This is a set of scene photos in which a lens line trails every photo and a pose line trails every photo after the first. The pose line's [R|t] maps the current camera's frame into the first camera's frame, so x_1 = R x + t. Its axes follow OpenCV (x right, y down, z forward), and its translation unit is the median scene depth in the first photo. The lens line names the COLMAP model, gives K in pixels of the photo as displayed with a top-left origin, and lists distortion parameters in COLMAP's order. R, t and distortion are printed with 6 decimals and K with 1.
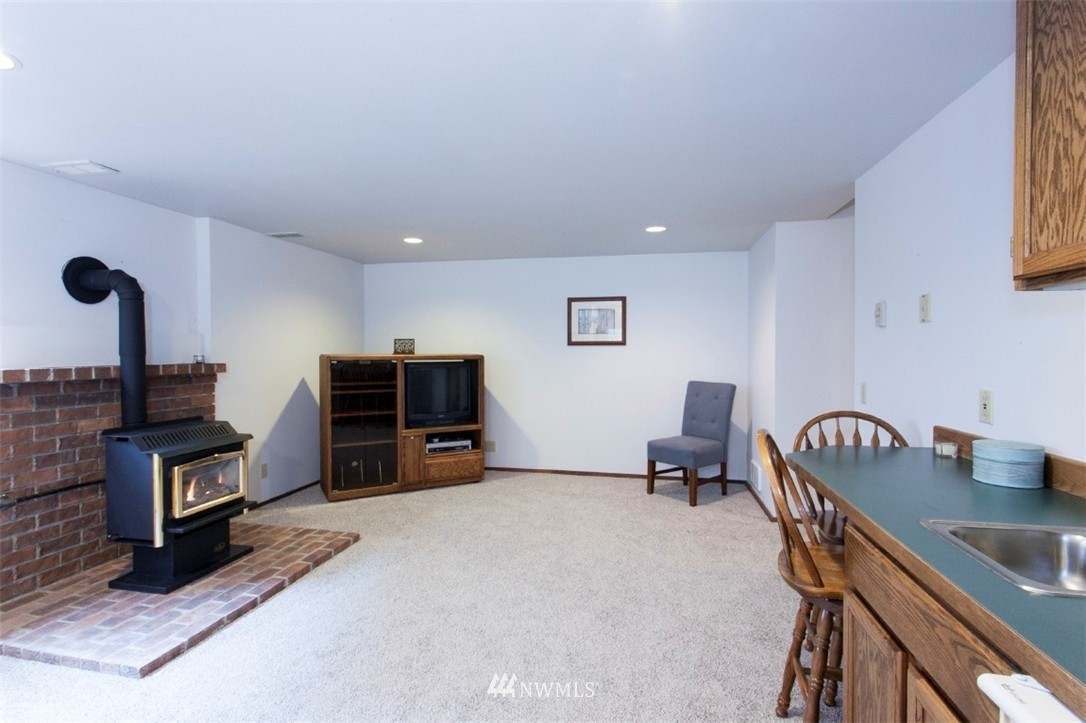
lens RADIAL K [[525.3, 0, 543.0], [0, 525.3, 361.5], [0, 0, 1]] dist [-0.001974, -0.000255]
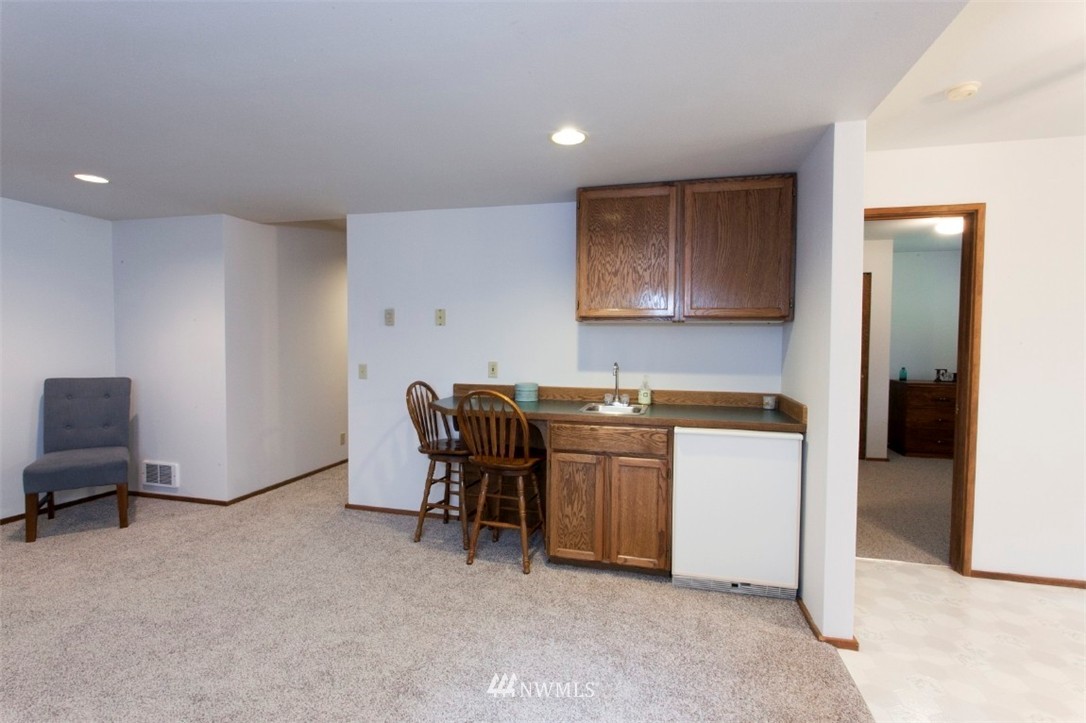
lens RADIAL K [[525.3, 0, 543.0], [0, 525.3, 361.5], [0, 0, 1]] dist [-0.001974, -0.000255]
pose [[0.028290, -0.037186, 0.998908, -0.776291], [0.010136, 0.999267, 0.036913, -0.013933], [-0.999548, 0.009081, 0.028646, 0.481833]]
